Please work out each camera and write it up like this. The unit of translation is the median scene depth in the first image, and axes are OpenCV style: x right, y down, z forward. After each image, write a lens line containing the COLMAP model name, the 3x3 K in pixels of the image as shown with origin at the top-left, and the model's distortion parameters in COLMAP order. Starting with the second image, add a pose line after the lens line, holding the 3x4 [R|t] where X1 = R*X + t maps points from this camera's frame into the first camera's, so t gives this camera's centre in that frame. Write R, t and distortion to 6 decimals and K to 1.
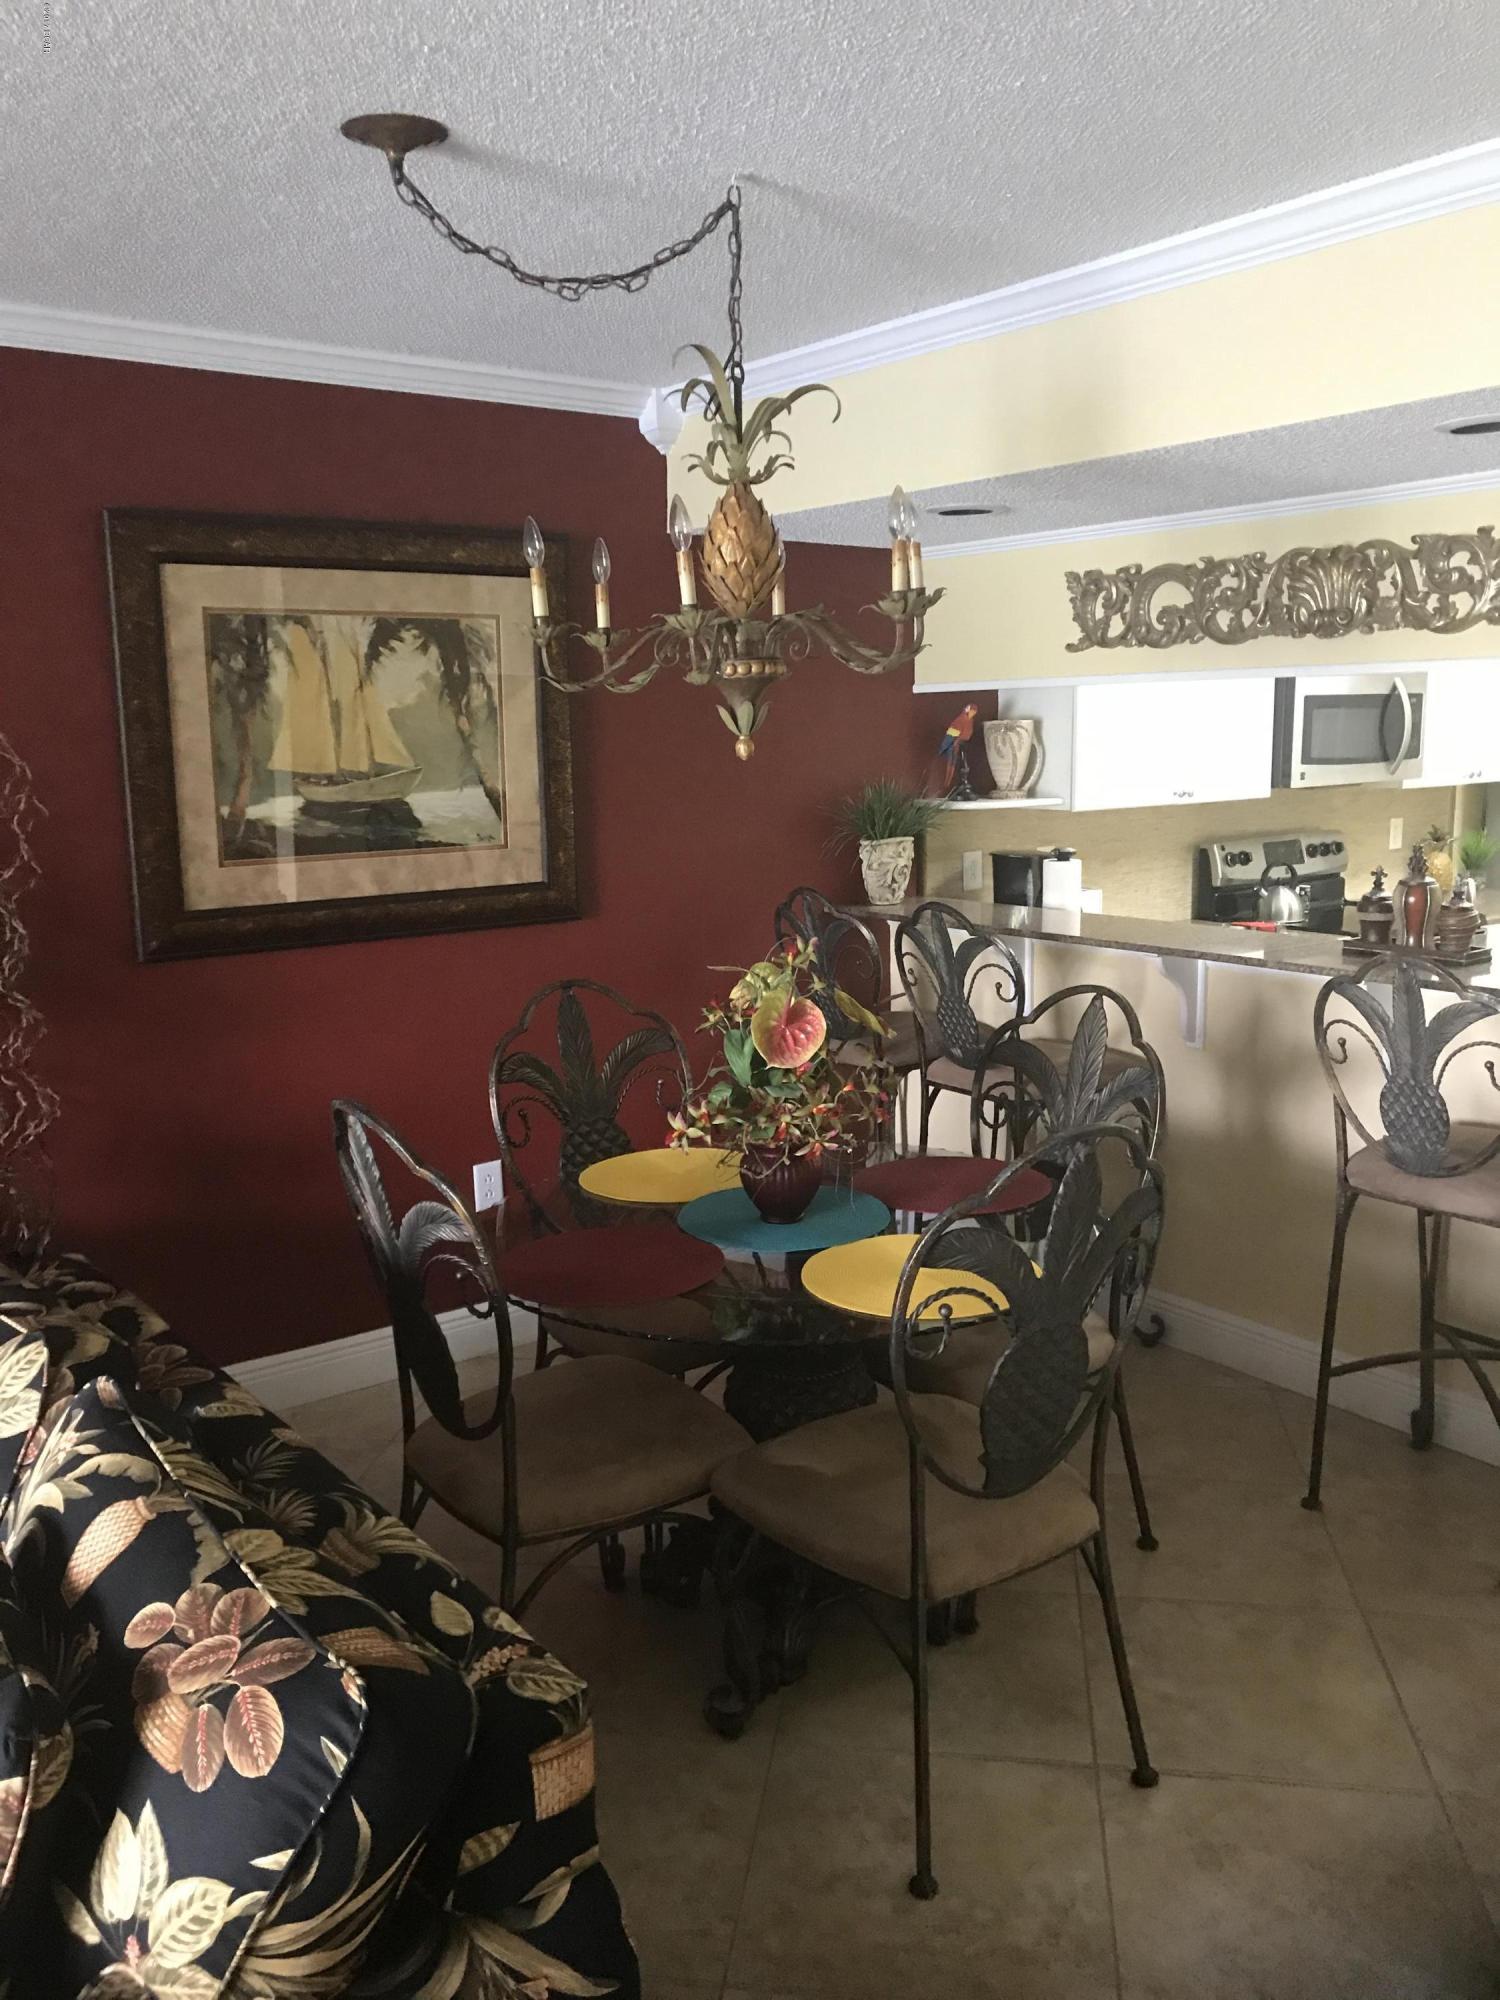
lens RADIAL K [[1633.2, 0, 750.8], [0, 1633.2, 985.7], [0, 0, 1]] dist [0.100682, -0.222689]
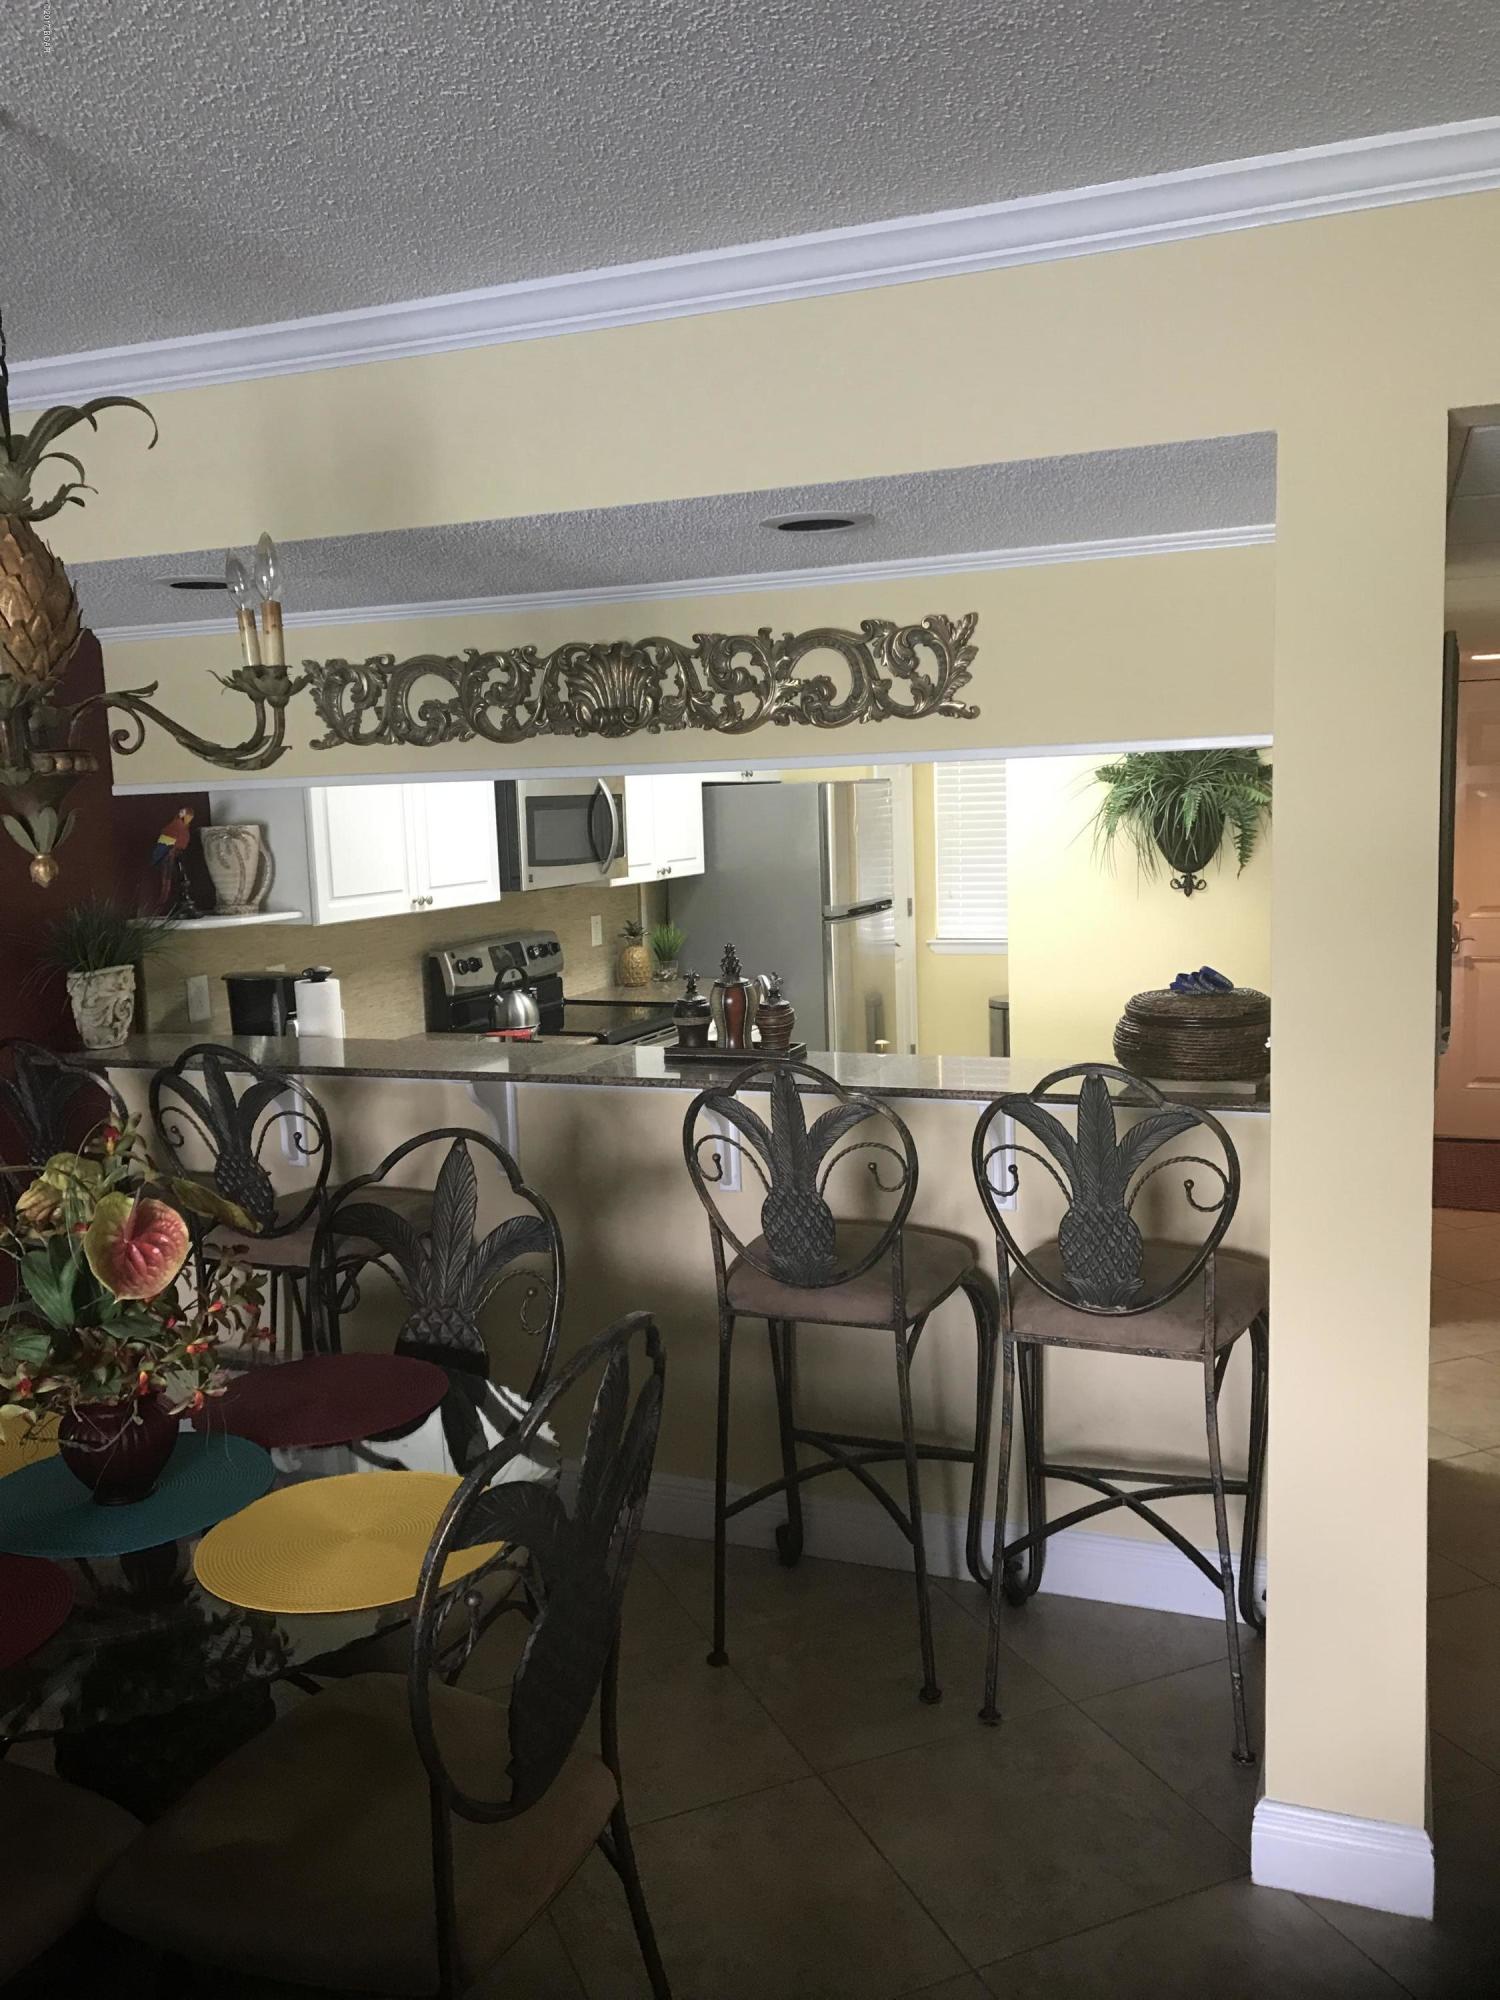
lens RADIAL K [[1633.2, 0, 750.8], [0, 1633.2, 985.7], [0, 0, 1]] dist [0.100682, -0.222689]
pose [[0.853183, -0.071094, 0.516744, -0.081718], [0.101958, 0.994288, -0.031546, -0.026363], [-0.511550, 0.079601, 0.855558, 0.143349]]
